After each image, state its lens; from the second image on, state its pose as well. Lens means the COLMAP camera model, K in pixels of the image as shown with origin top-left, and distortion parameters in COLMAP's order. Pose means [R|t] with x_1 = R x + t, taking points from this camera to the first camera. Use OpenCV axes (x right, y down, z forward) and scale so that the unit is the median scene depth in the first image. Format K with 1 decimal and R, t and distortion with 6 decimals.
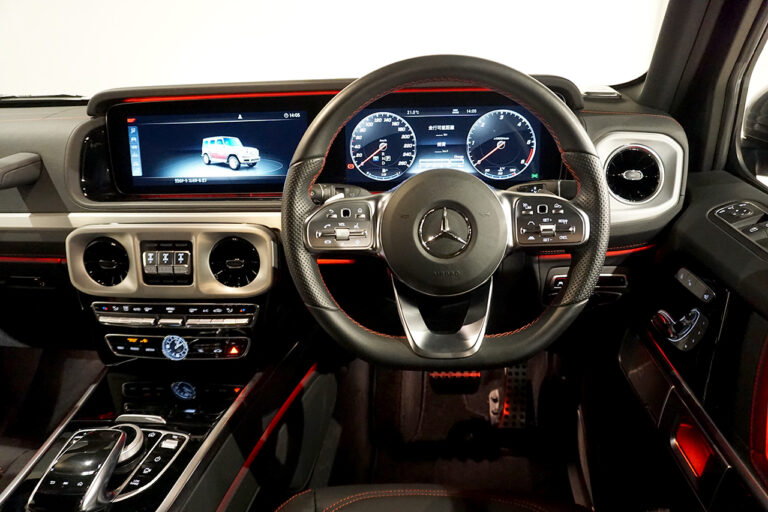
lens RADIAL K [[513.4, 0, 381.4], [0, 513.4, 258.4], [0, 0, 1]] dist [-0.032589, 0.023634]
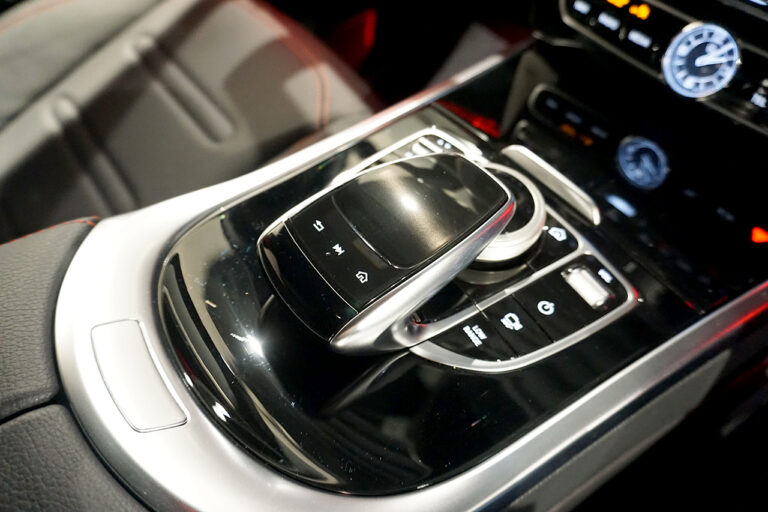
lens RADIAL K [[513.4, 0, 382.0], [0, 513.4, 256.1], [0, 0, 1]] dist [-0.032589, 0.023634]
pose [[0.658336, 0.618311, -0.429285, -0.306080], [-0.353124, 0.757350, 0.549294, 0.161017], [0.664753, -0.210029, 0.716932, 0.527218]]
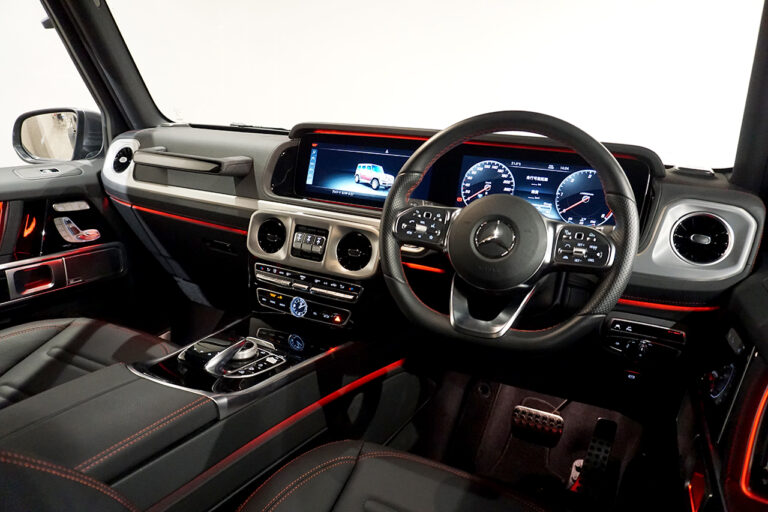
lens RADIAL K [[513.4, 0, 385.5], [0, 513.4, 259.8], [0, 0, 1]] dist [-0.032589, 0.023634]
pose [[0.922327, 0.187552, -0.337842, 0.234143], [-0.239936, 0.963311, -0.120261, 0.163298], [0.302892, 0.191981, 0.933488, -0.203268]]
